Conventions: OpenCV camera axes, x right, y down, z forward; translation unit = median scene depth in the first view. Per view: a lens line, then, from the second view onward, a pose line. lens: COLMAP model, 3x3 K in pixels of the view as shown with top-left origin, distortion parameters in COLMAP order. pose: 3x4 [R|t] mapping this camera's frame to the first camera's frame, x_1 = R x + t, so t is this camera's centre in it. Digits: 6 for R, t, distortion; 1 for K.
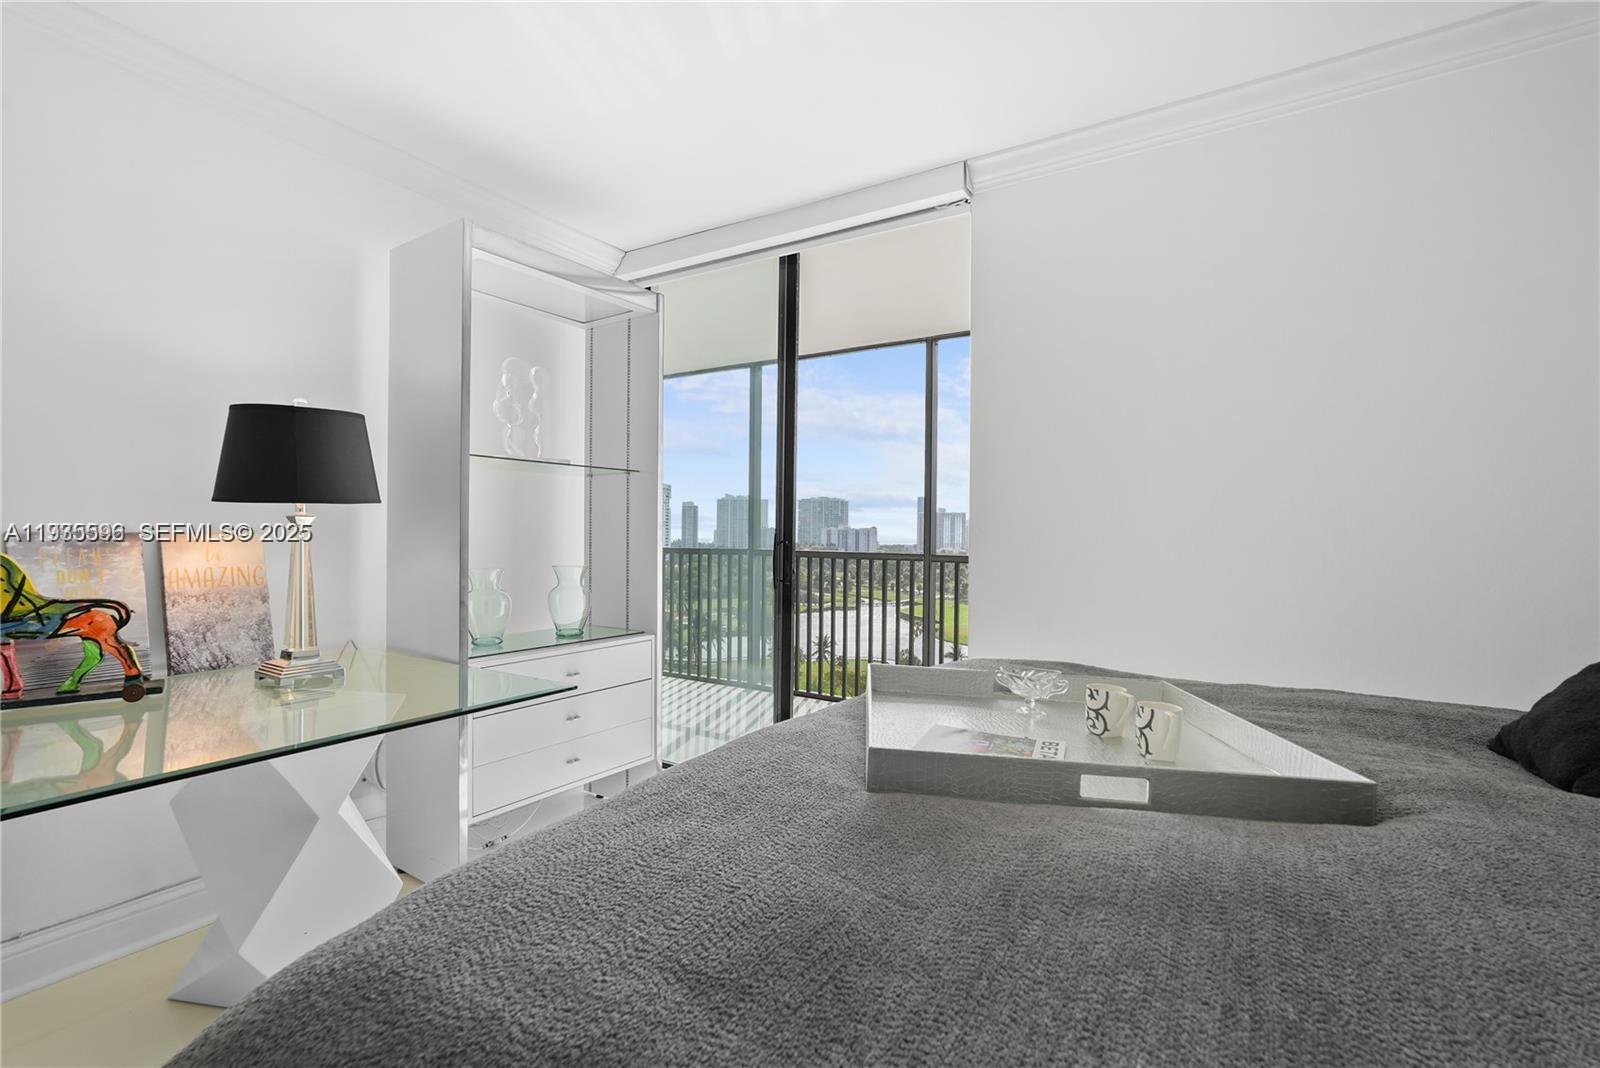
lens RADIAL K [[710.7, 0, 802.0], [0, 710.7, 534.4], [0, 0, 1]] dist [0.002796, 0.005601]
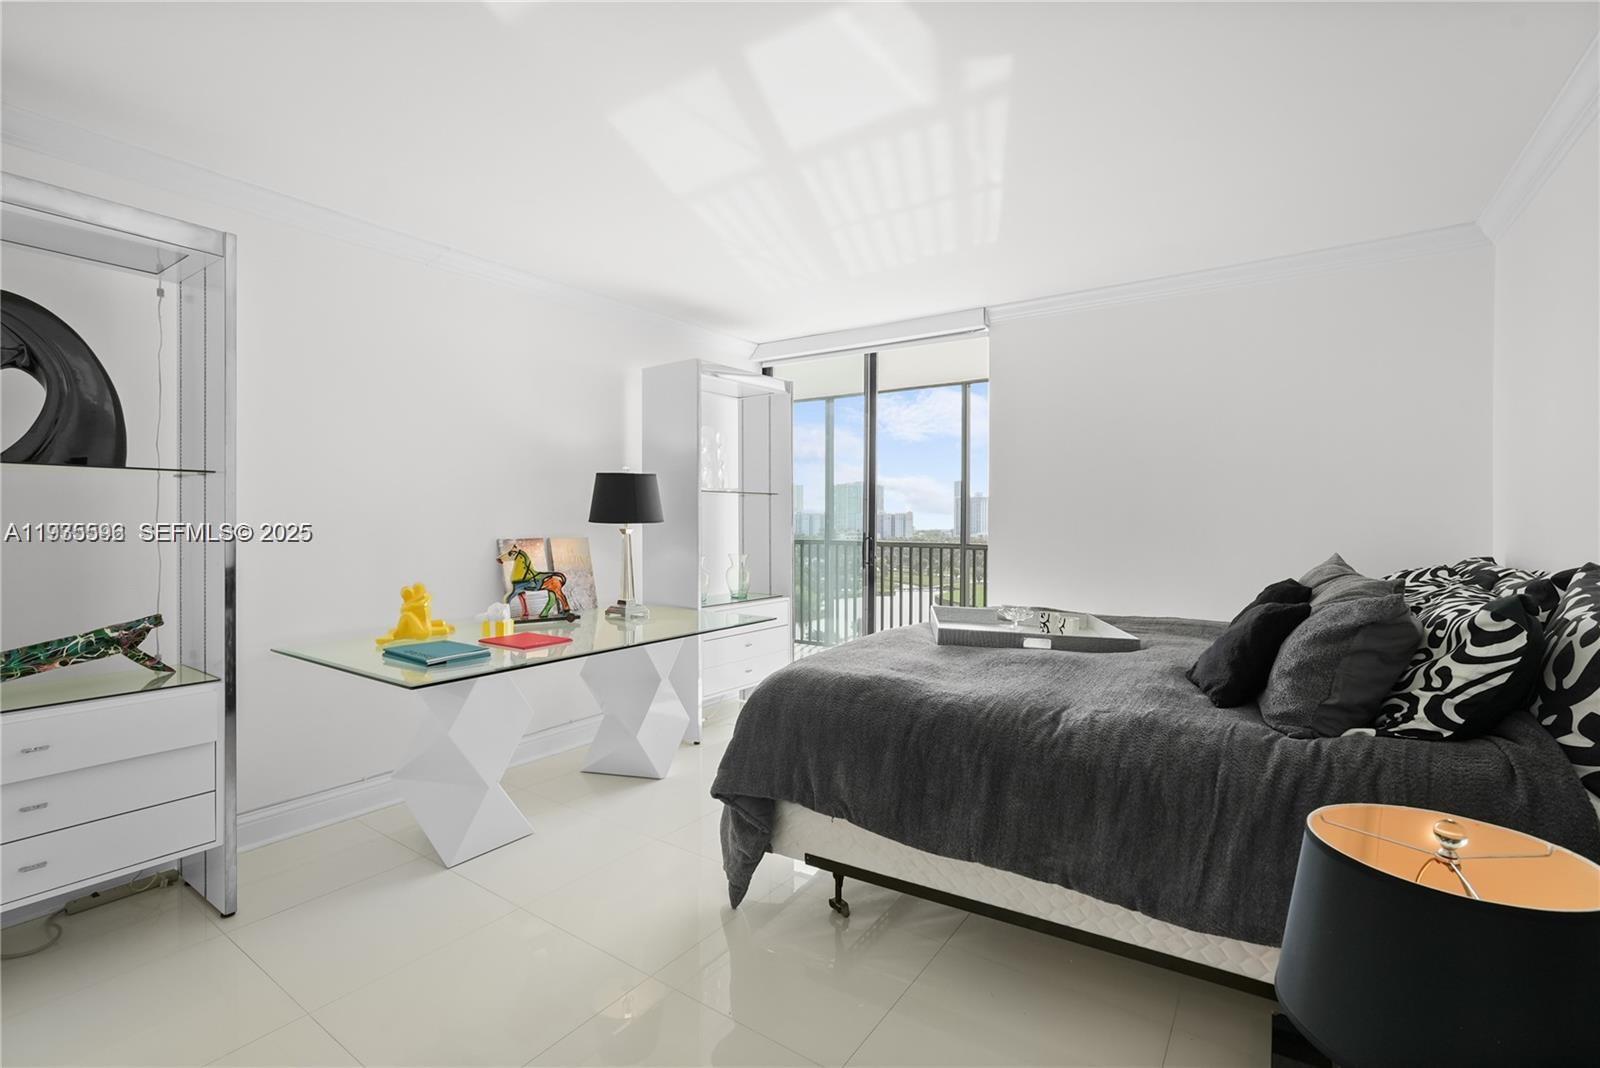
lens RADIAL K [[710.7, 0, 802.5], [0, 710.7, 528.1], [0, 0, 1]] dist [0.002796, 0.005601]
pose [[0.998741, -0.007198, -0.049650, -0.097589], [0.007715, 0.999918, 0.010234, -0.029756], [0.049572, -0.010605, 0.998714, -0.578672]]
